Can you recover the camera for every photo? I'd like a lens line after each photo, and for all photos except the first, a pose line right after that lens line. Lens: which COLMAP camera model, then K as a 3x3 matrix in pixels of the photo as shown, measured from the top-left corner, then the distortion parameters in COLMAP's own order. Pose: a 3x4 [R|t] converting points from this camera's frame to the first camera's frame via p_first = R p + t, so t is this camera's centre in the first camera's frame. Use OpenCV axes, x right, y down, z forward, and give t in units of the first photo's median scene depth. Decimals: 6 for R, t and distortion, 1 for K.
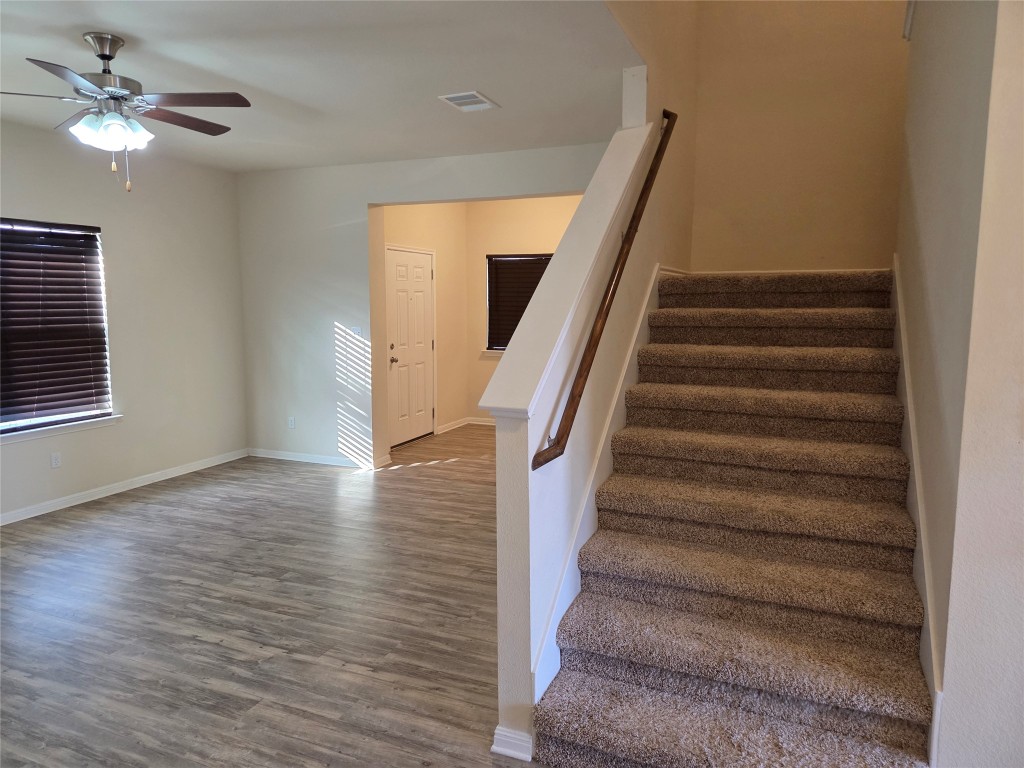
lens RADIAL K [[677.0, 0, 508.9], [0, 677.0, 383.7], [0, 0, 1]] dist [0.067258, -0.054306]
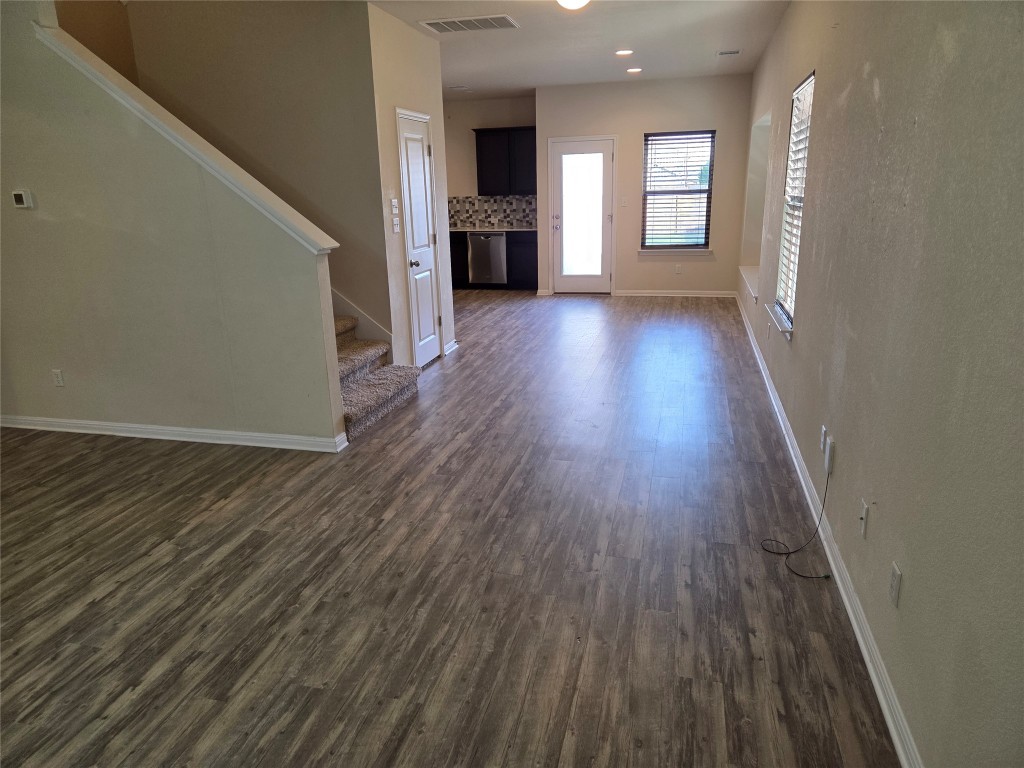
lens RADIAL K [[677.0, 0, 505.3], [0, 677.0, 387.6], [0, 0, 1]] dist [0.067258, -0.054306]
pose [[-0.149568, -0.281231, 0.947913, -1.023822], [0.149556, 0.941232, 0.302846, -0.043298], [-0.977375, 0.187062, -0.098719, 0.451136]]
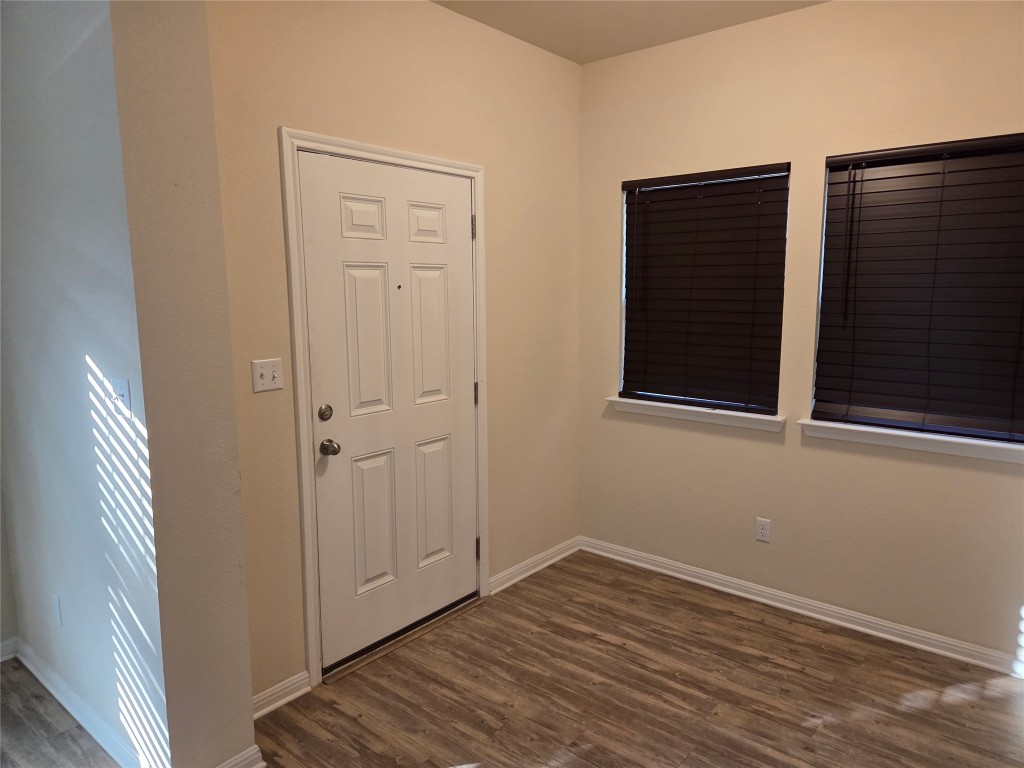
lens RADIAL K [[677.0, 0, 513.4], [0, 677.0, 389.8], [0, 0, 1]] dist [0.067258, -0.054306]
pose [[0.953759, 0.029247, -0.299147, 0.075356], [-0.021769, 0.999362, 0.028301, -0.143331], [0.299784, -0.020480, 0.953787, 1.189409]]
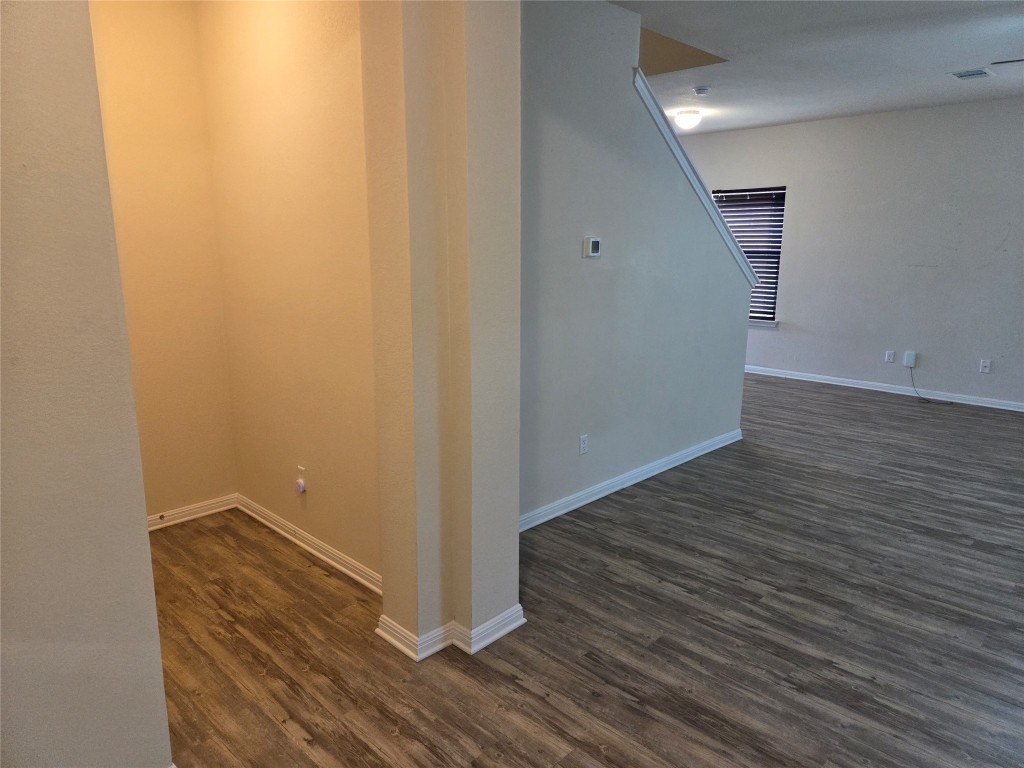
lens RADIAL K [[677.0, 0, 515.0], [0, 677.0, 381.6], [0, 0, 1]] dist [0.067258, -0.054306]
pose [[-0.930249, -0.086557, 0.356574, -0.070770], [0.036514, 0.945117, 0.324685, -0.246217], [-0.365108, 0.315058, -0.876033, 1.971530]]
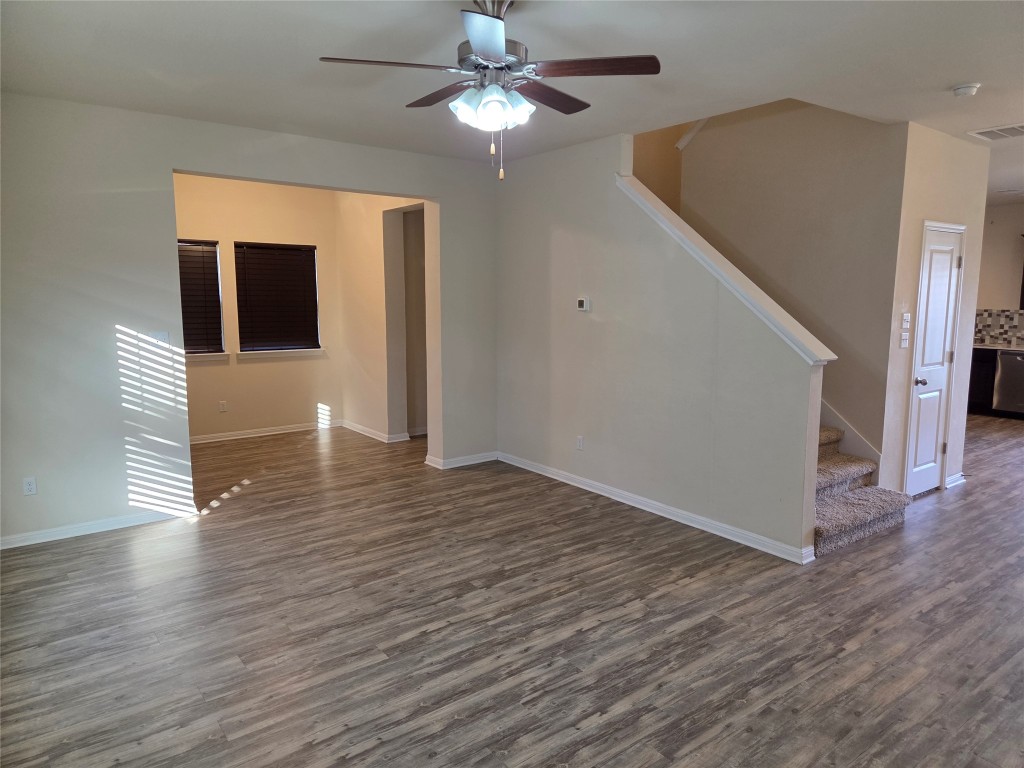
lens RADIAL K [[677.0, 0, 526.4], [0, 677.0, 379.3], [0, 0, 1]] dist [0.067258, -0.054306]
pose [[0.485852, -0.110560, 0.867021, -1.089174], [0.105583, 0.992127, 0.067347, -0.061616], [-0.867641, 0.058822, 0.493700, 0.453456]]
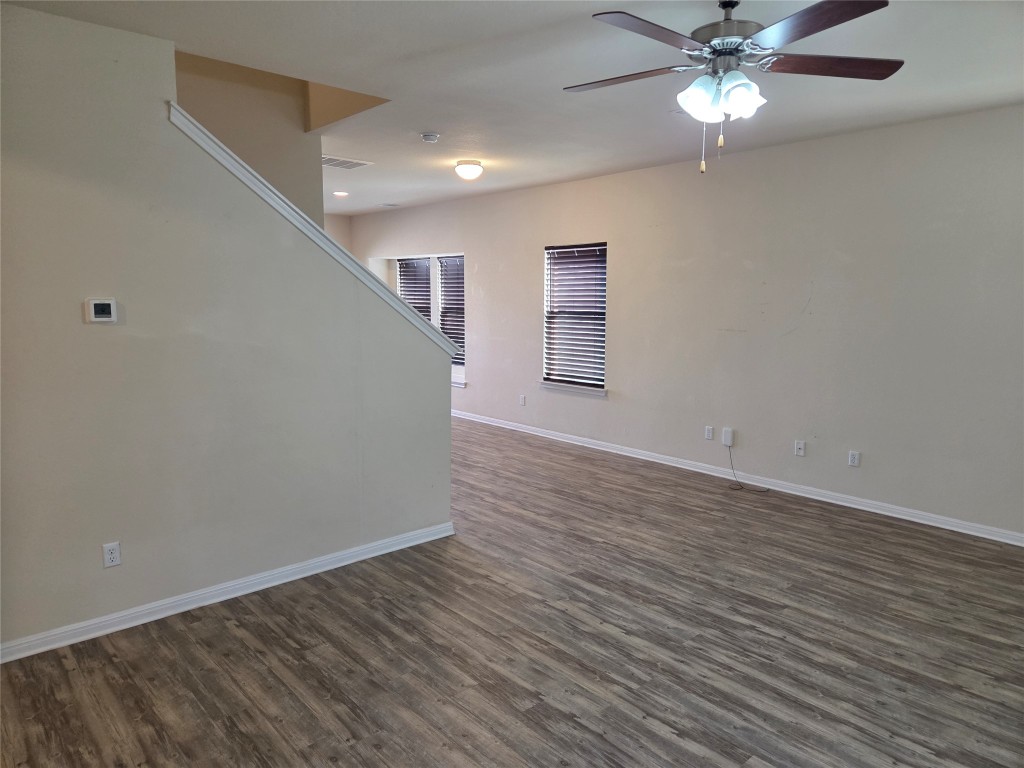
lens RADIAL K [[677.0, 0, 504.3], [0, 677.0, 380.1], [0, 0, 1]] dist [0.067258, -0.054306]
pose [[-0.898515, -0.060734, 0.434722, -0.582373], [0.050953, 0.969255, 0.240725, -0.199990], [-0.435976, 0.238446, -0.867795, 1.531399]]
